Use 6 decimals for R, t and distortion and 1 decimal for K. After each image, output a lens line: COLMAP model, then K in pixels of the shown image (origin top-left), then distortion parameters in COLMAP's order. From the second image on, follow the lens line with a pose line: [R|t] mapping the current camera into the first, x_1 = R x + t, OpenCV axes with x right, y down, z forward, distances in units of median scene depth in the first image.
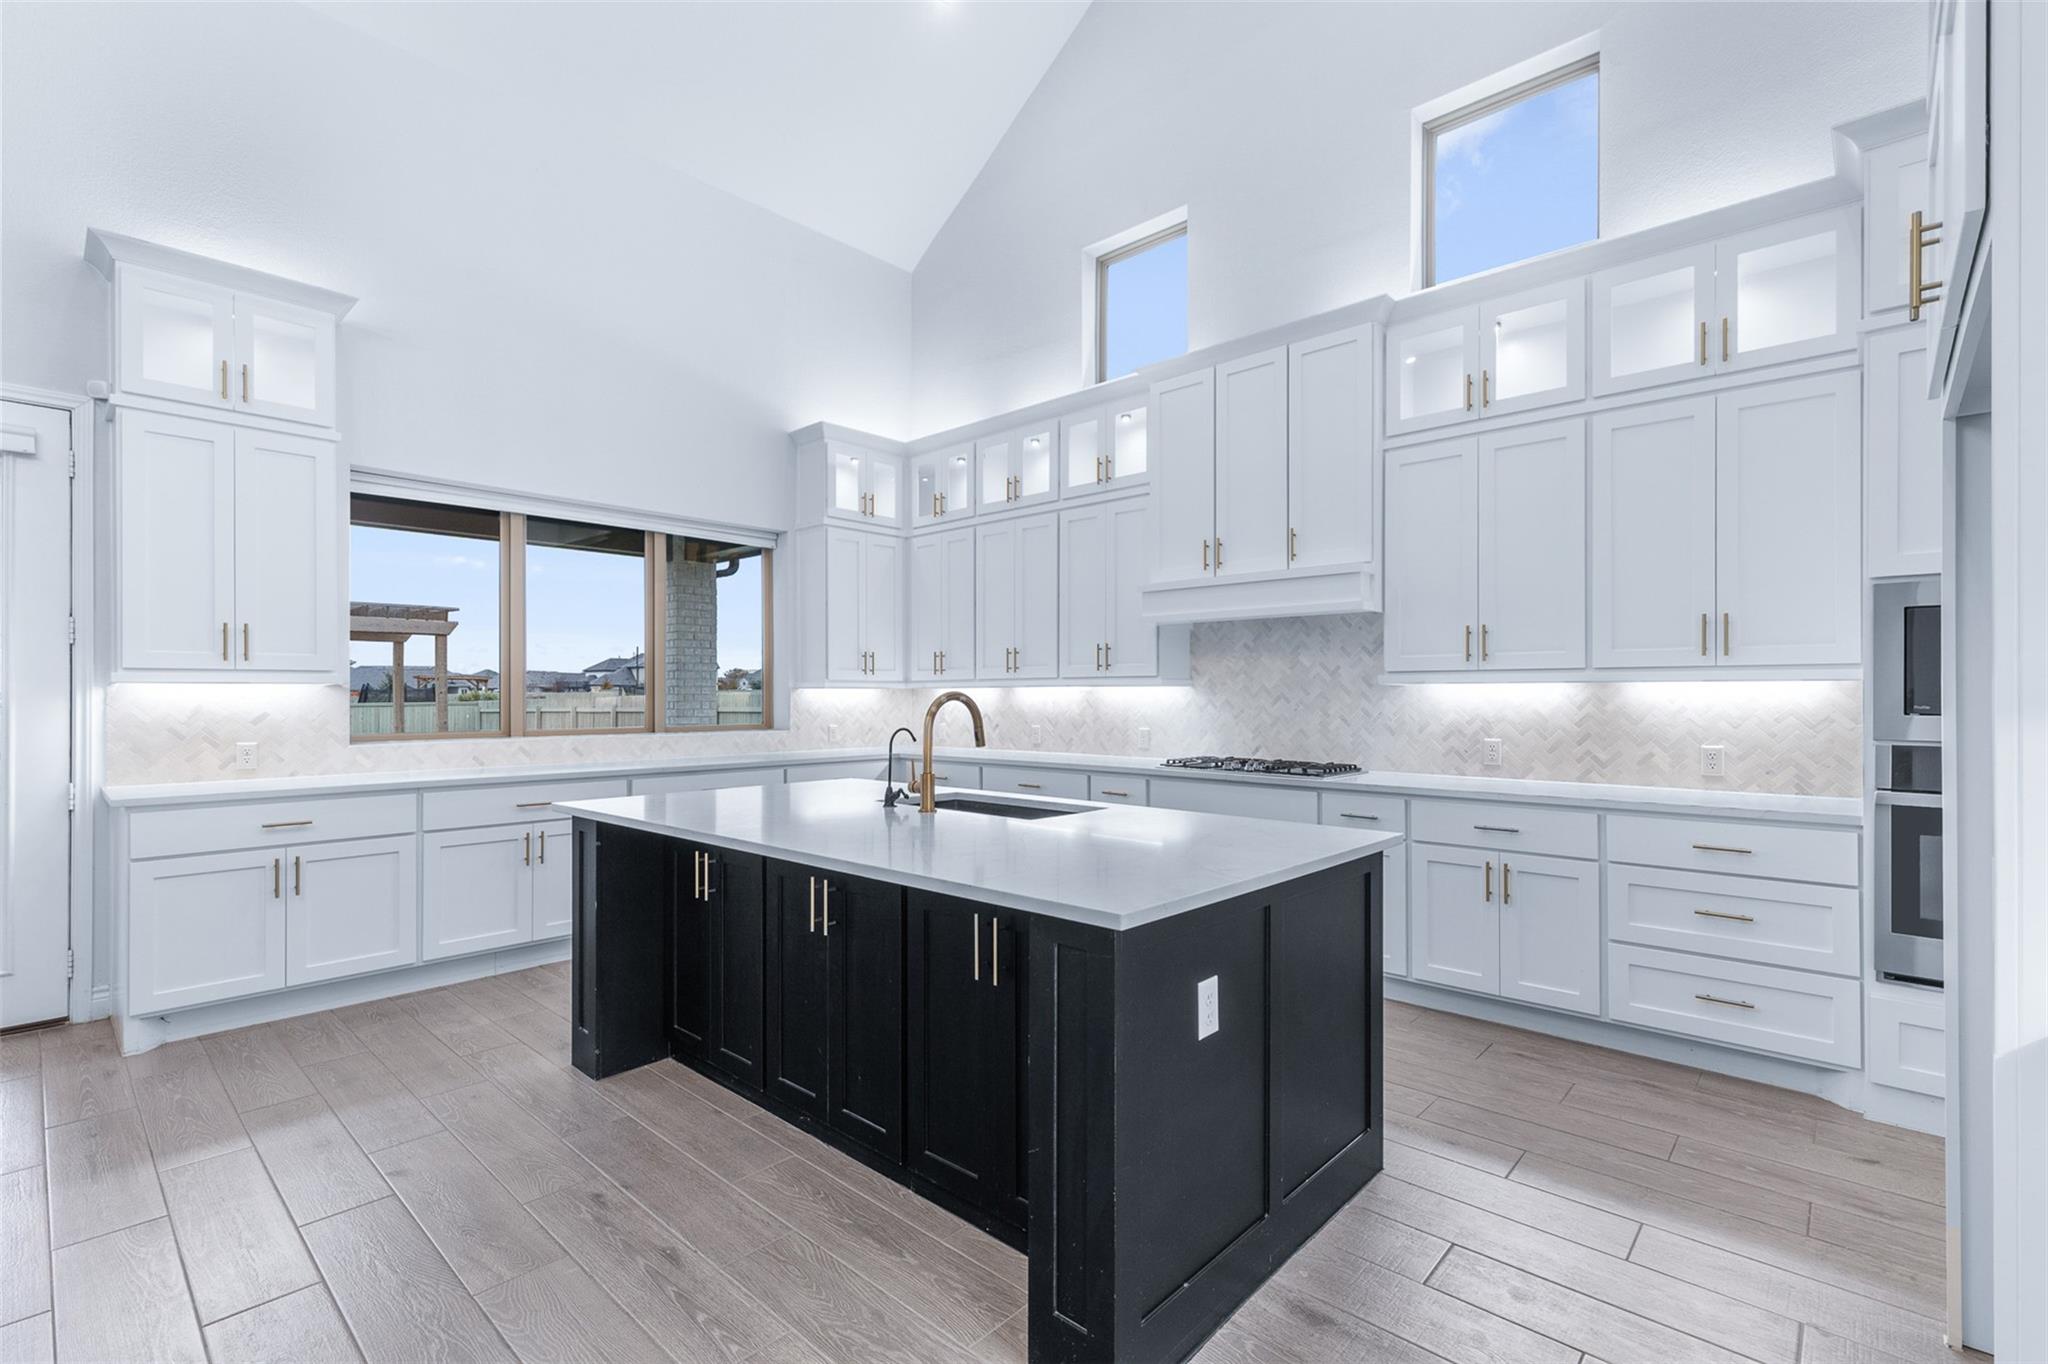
lens RADIAL K [[914.7, 0, 1019.7], [0, 914.7, 690.2], [0, 0, 1]] dist [0.004093, -0.000491]
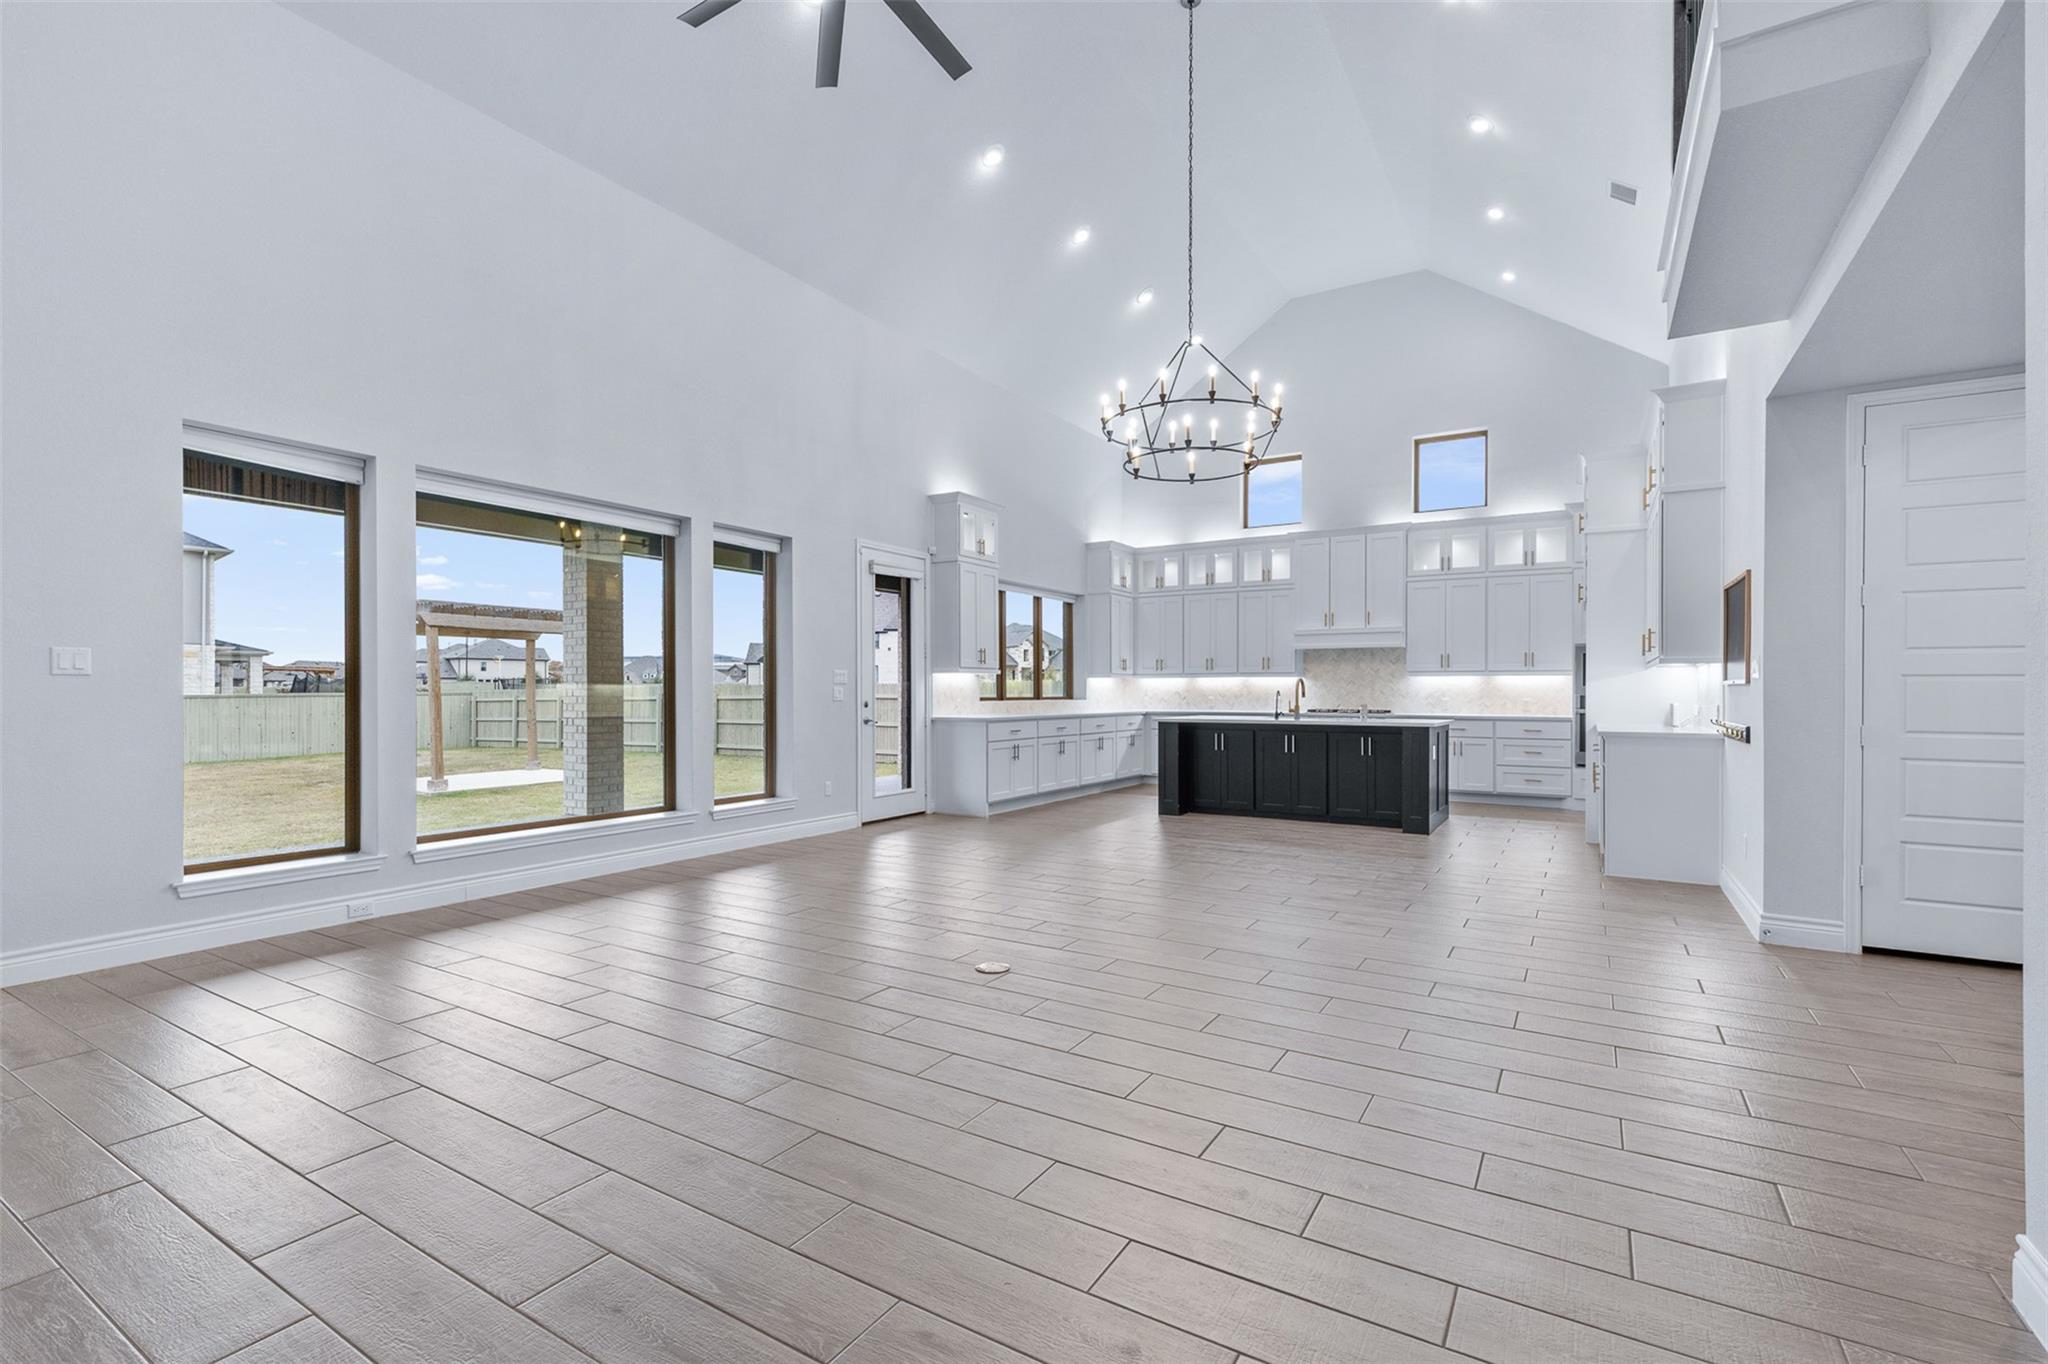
lens RADIAL K [[914.7, 0, 1019.7], [0, 914.7, 690.2], [0, 0, 1]] dist [0.004093, -0.000491]
pose [[0.981586, 0.002510, 0.191005, -1.132359], [-0.003663, 0.999977, 0.005685, 0.021056], [-0.190987, -0.006280, 0.981573, -1.264373]]
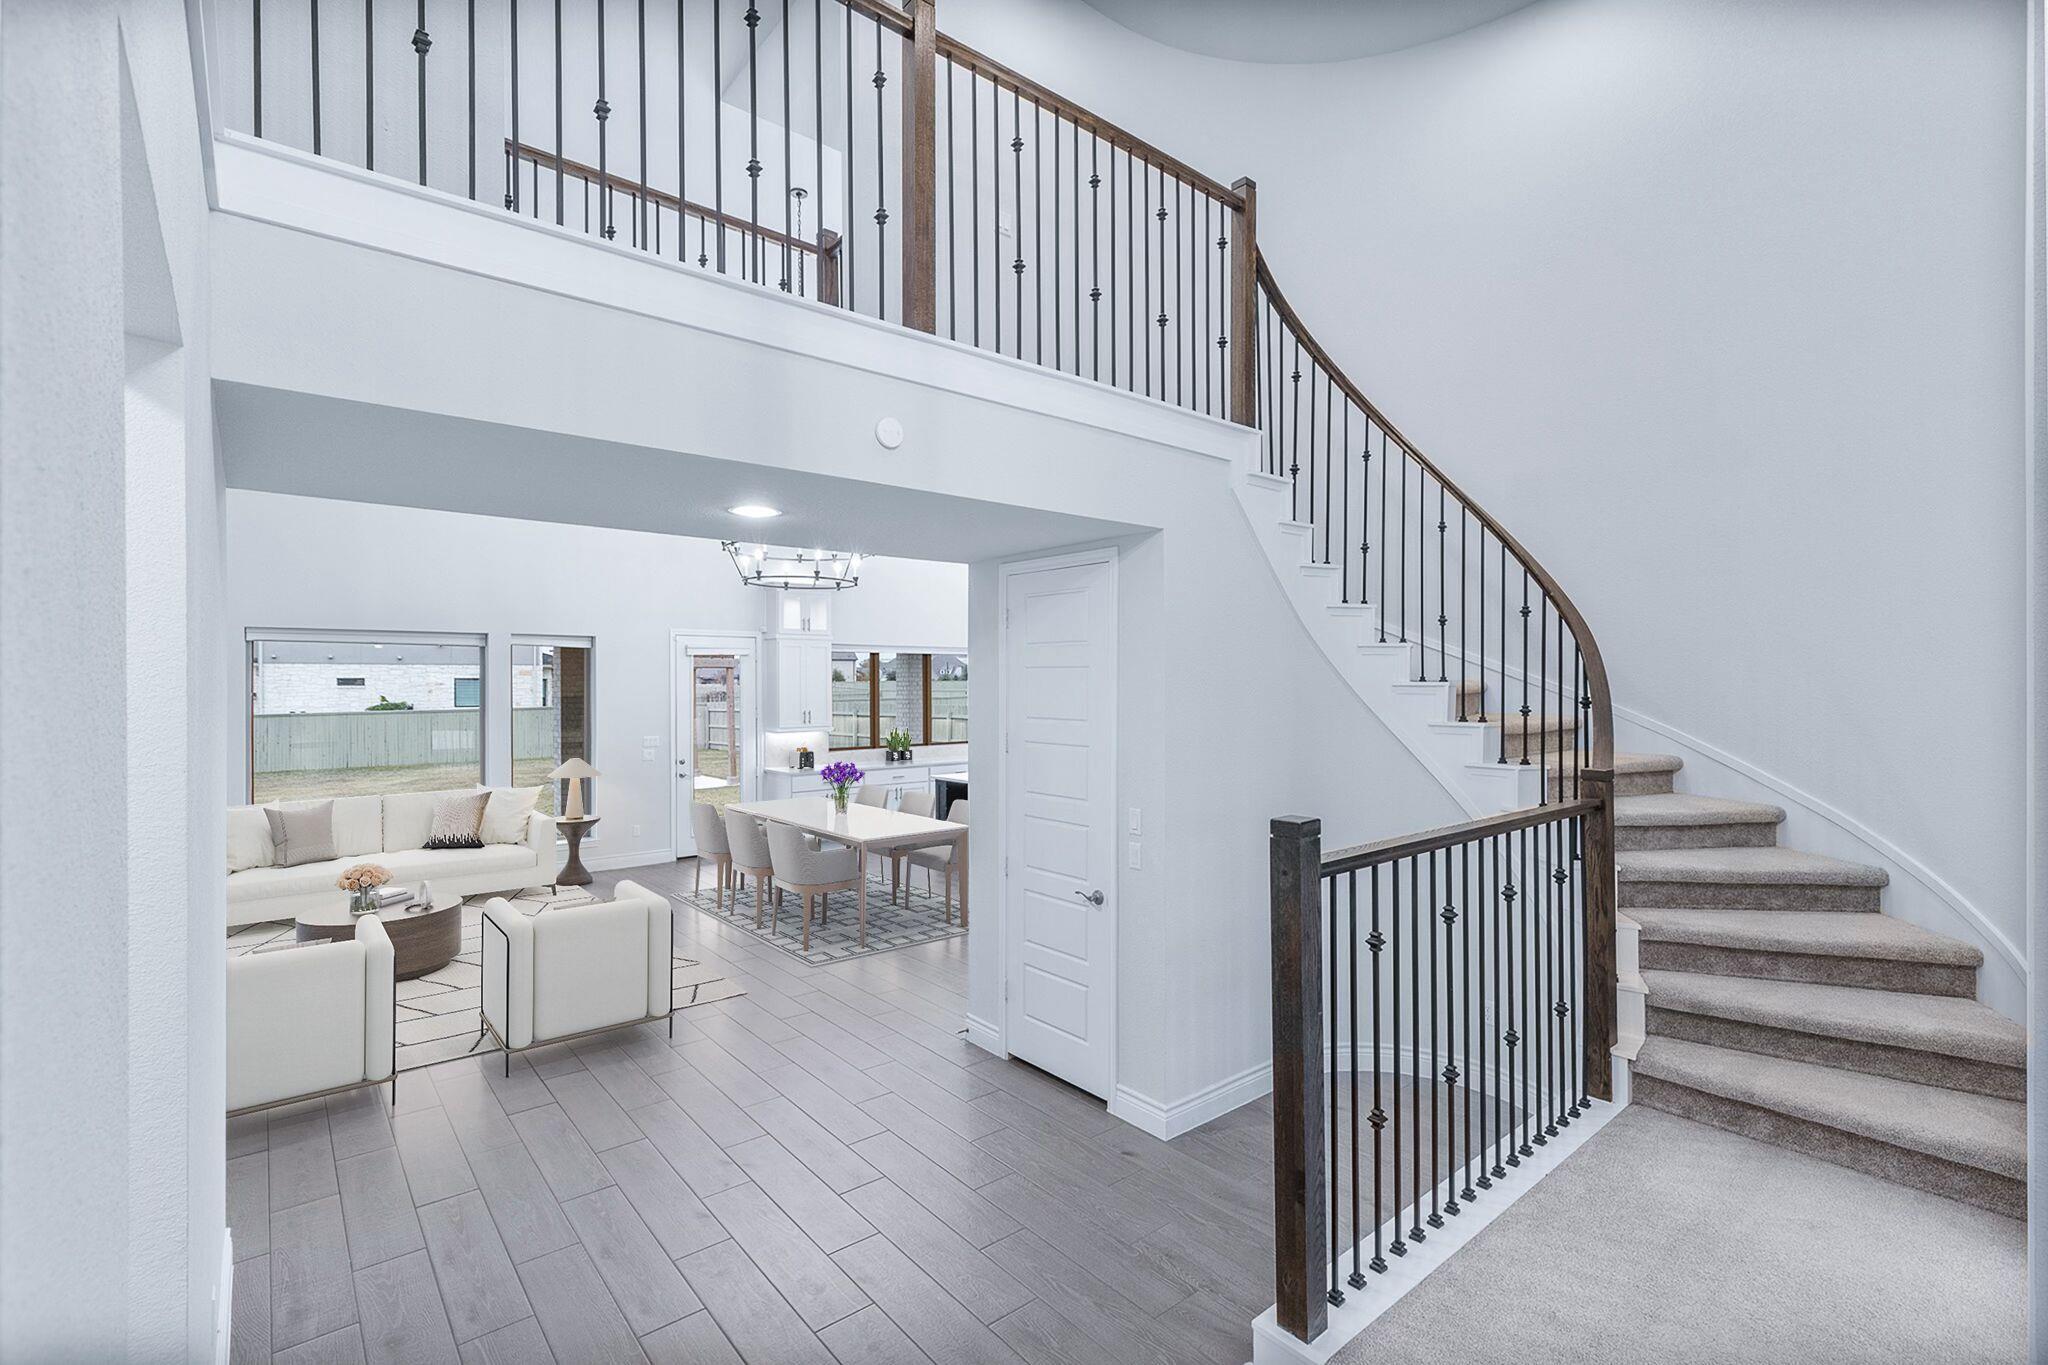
lens RADIAL K [[914.7, 0, 1019.7], [0, 914.7, 690.7], [0, 0, 1]] dist [0.004093, -0.000491]
pose [[0.991421, 0.000166, -0.130706, 0.145275], [0.002068, 0.999854, 0.016955, -0.167461], [0.130689, -0.017080, 0.991276, -1.573612]]
